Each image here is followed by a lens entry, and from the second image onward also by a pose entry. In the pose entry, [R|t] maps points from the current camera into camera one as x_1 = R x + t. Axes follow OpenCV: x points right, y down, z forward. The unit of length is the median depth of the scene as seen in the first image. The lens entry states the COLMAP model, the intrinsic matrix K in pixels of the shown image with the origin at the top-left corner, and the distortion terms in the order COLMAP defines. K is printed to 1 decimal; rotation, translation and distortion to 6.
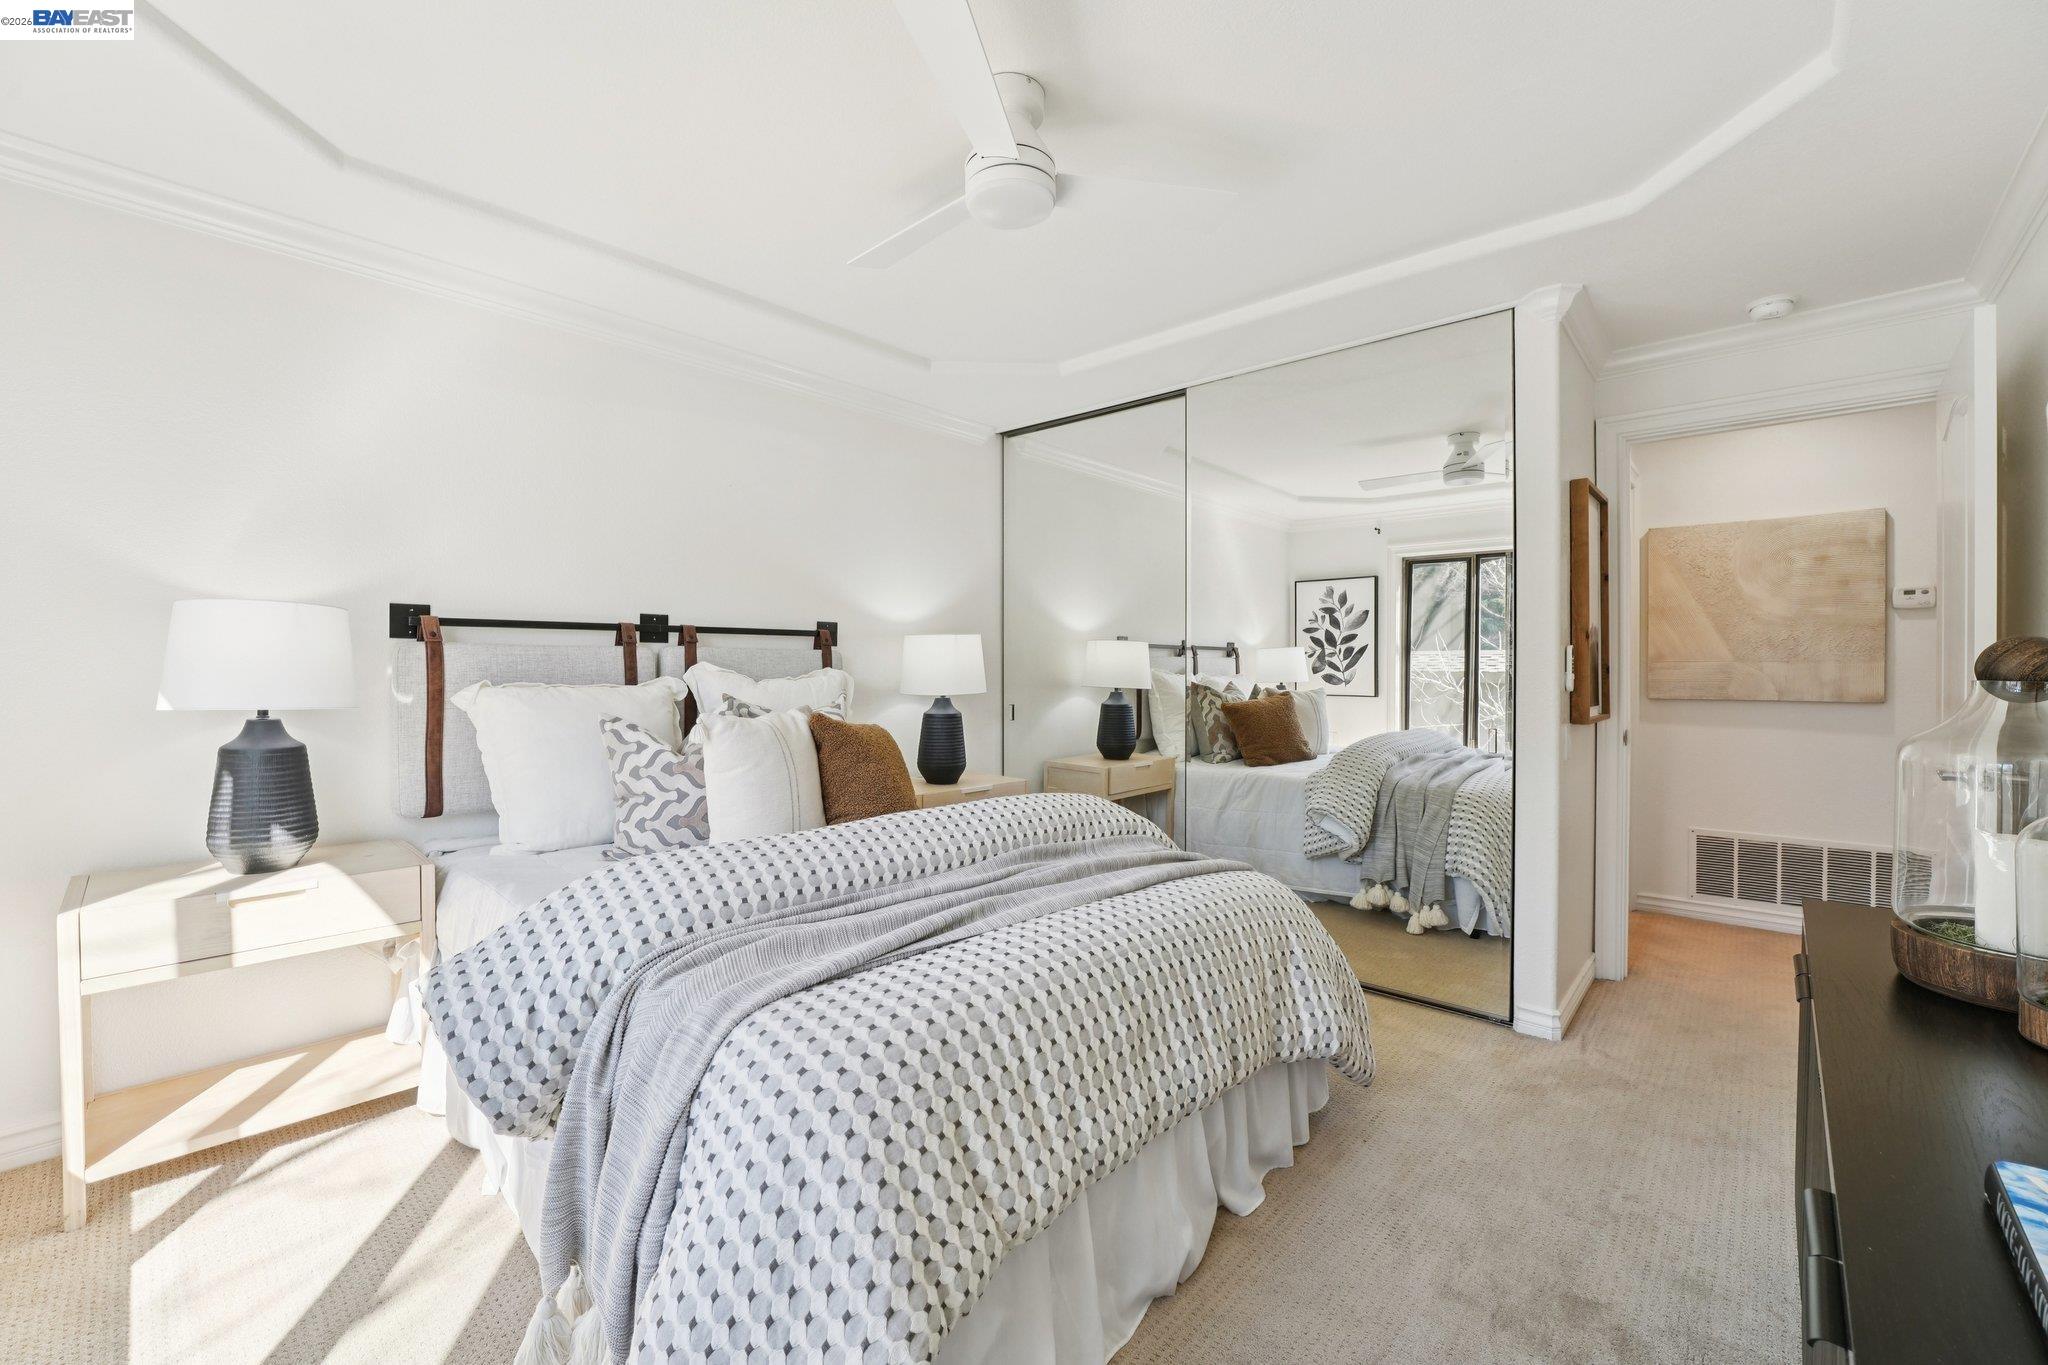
lens RADIAL K [[840.5, 0, 1014.4], [0, 840.5, 683.2], [0, 0, 1]] dist [-0.019560, -0.000145]
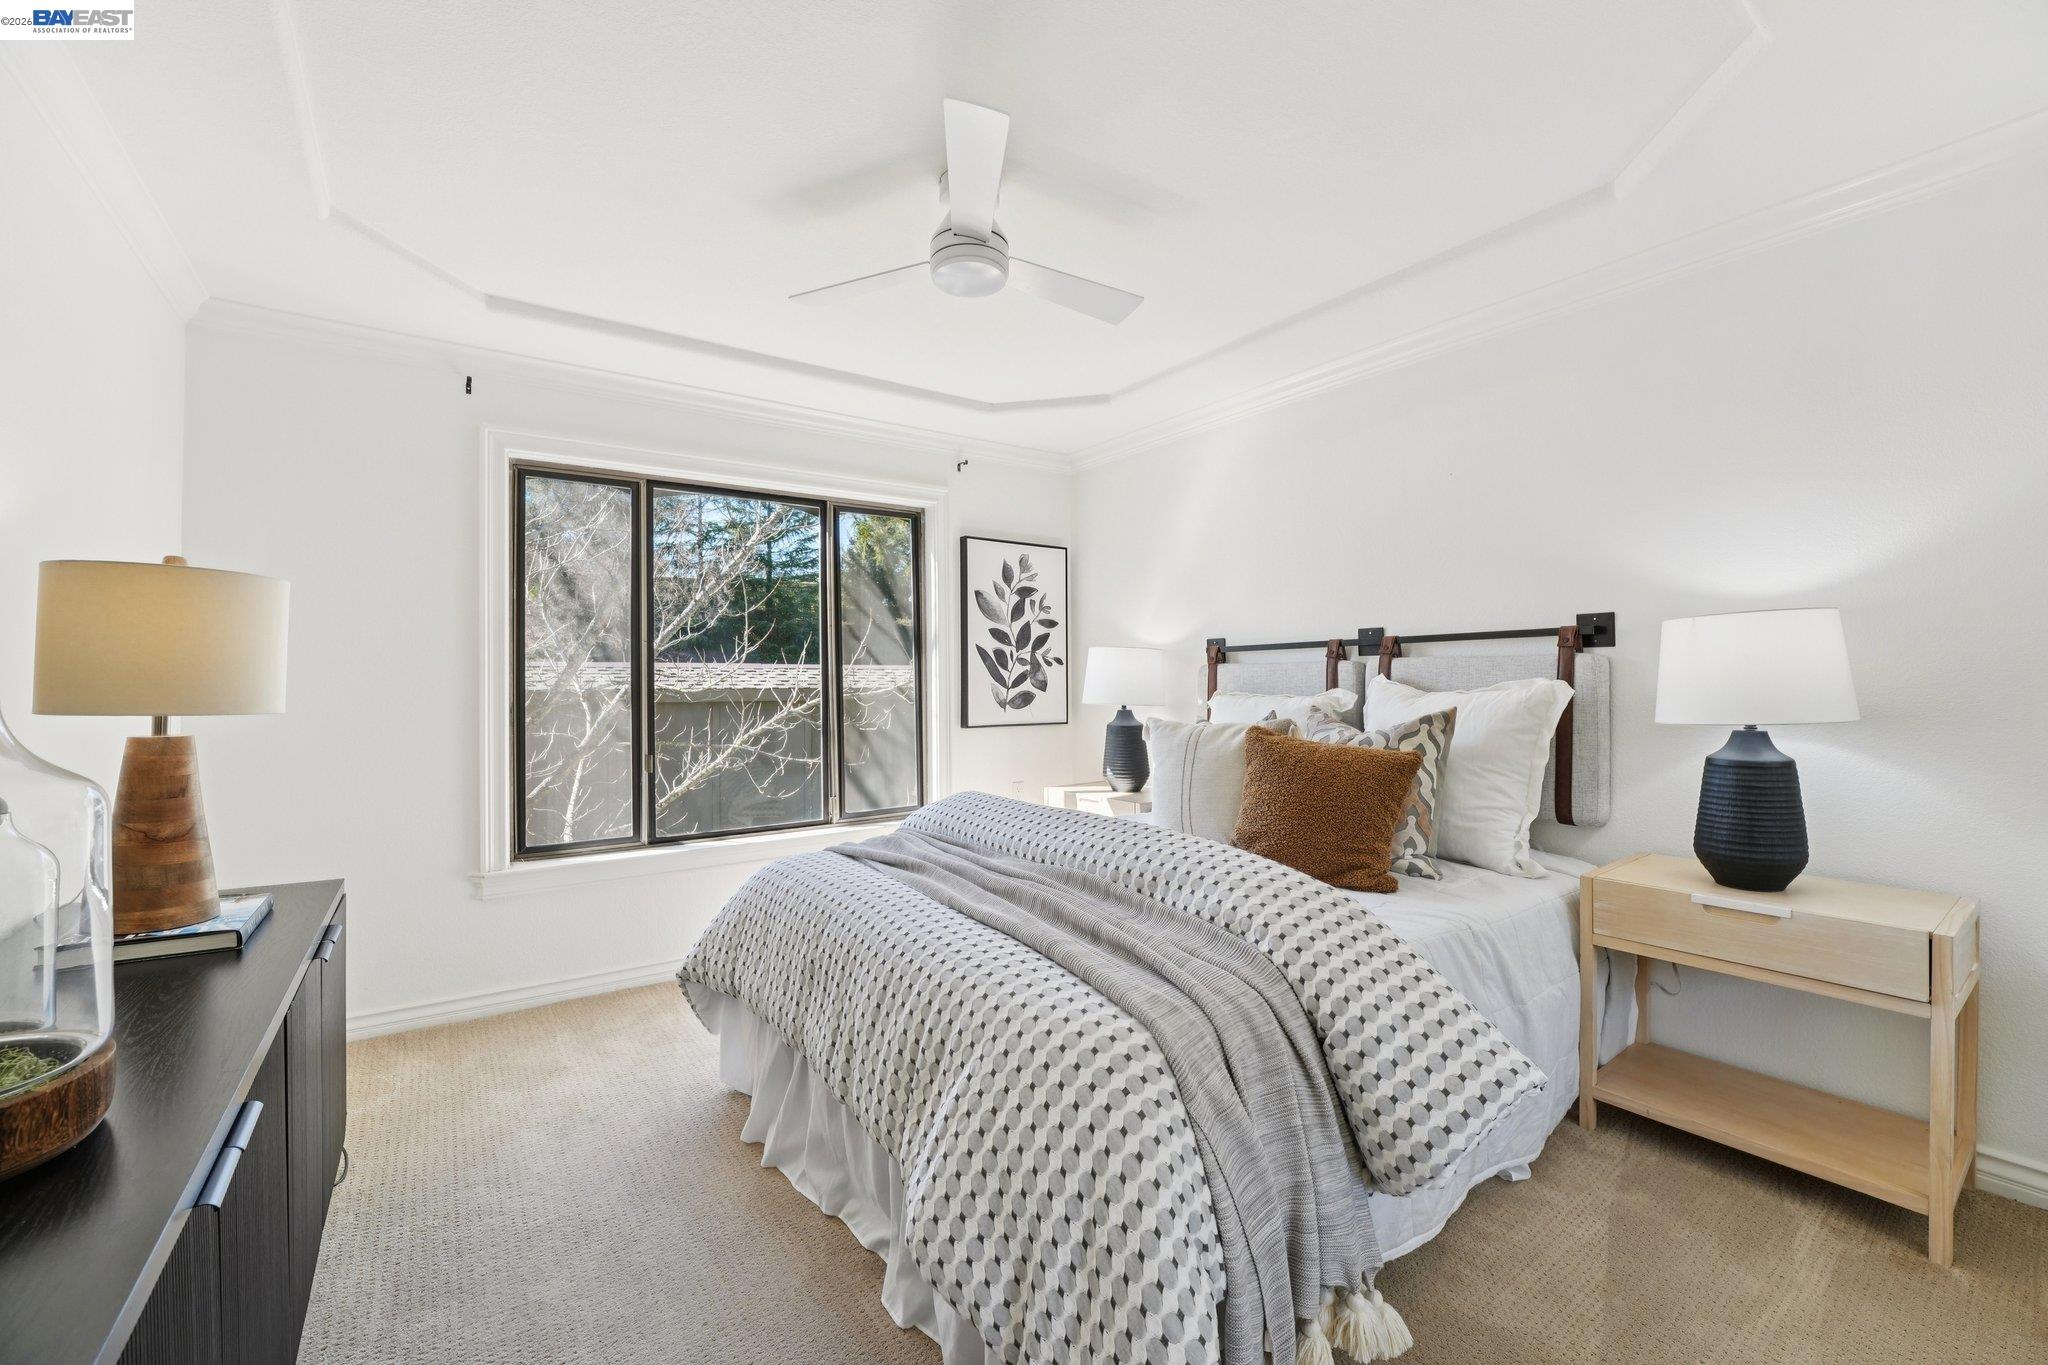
lens RADIAL K [[840.5, 0, 1014.4], [0, 840.5, 683.2], [0, 0, 1]] dist [-0.019560, -0.000145]
pose [[-0.227386, -0.001929, -0.973803, 0.670296], [-0.012123, 0.999926, 0.000850, -0.010101], [0.973729, 0.011999, -0.227392, 0.807017]]
